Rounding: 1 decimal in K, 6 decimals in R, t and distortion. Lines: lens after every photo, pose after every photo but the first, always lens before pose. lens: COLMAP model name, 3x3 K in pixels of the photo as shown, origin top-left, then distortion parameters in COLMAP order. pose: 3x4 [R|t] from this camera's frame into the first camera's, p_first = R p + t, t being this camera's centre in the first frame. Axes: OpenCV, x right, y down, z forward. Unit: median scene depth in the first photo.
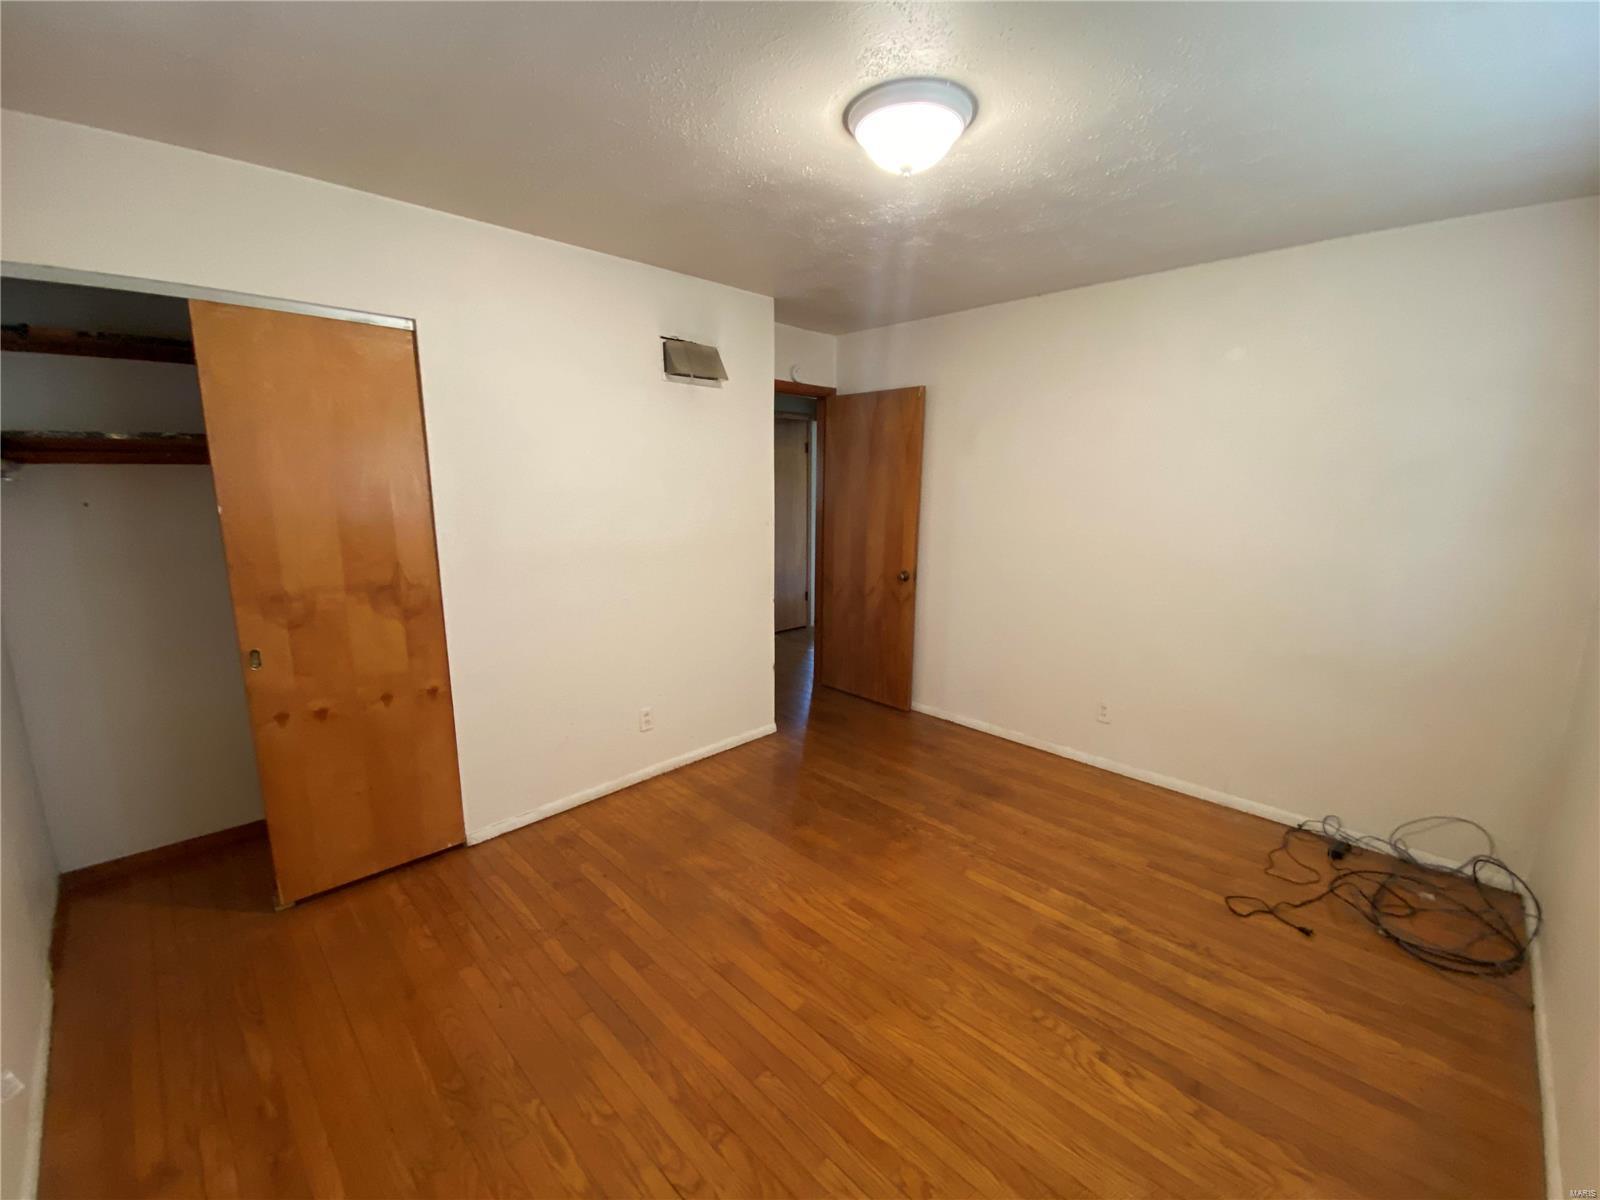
lens RADIAL K [[661.0, 0, 800.4], [0, 661.0, 601.3], [0, 0, 1]] dist [-0.000395, -0.000010]
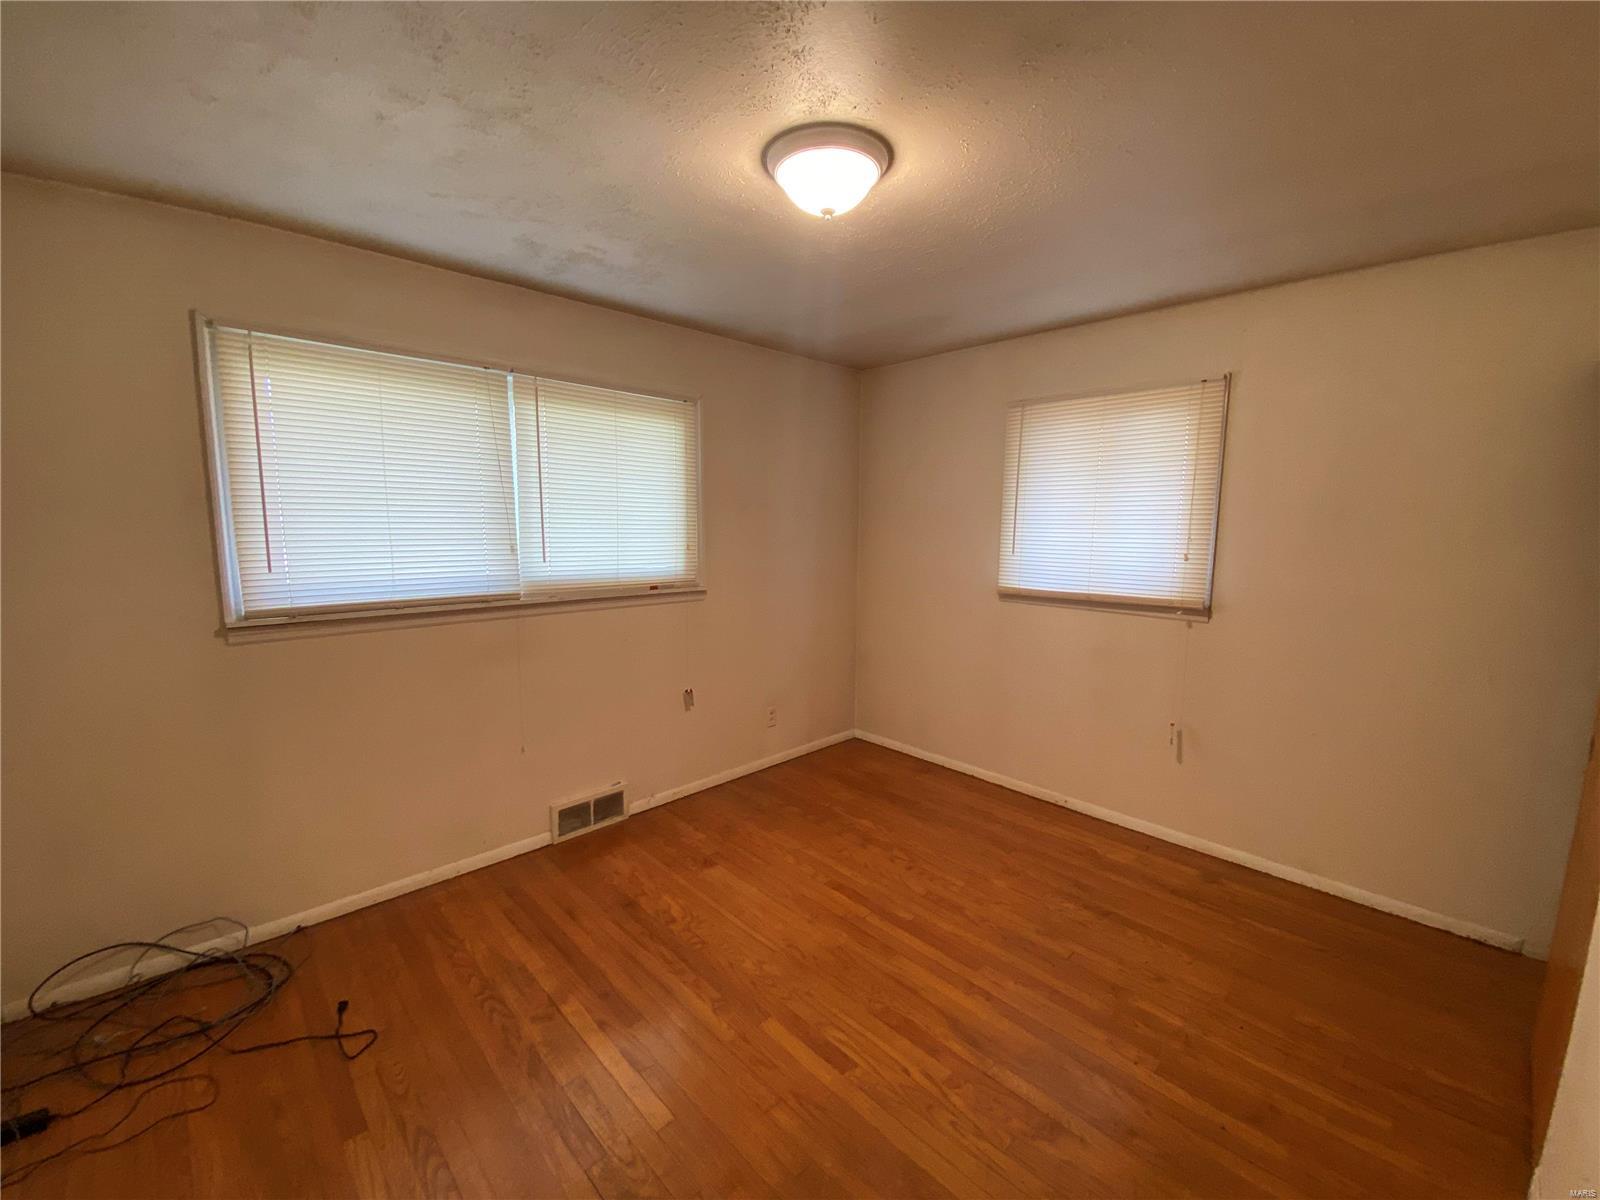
lens RADIAL K [[661.0, 0, 801.3], [0, 661.0, 606.5], [0, 0, 1]] dist [-0.000395, -0.000010]
pose [[-0.999609, -0.021408, 0.018011, 0.140313], [-0.014716, 0.949873, 0.312290, -0.316608], [-0.023794, 0.311903, -0.949816, 1.721666]]
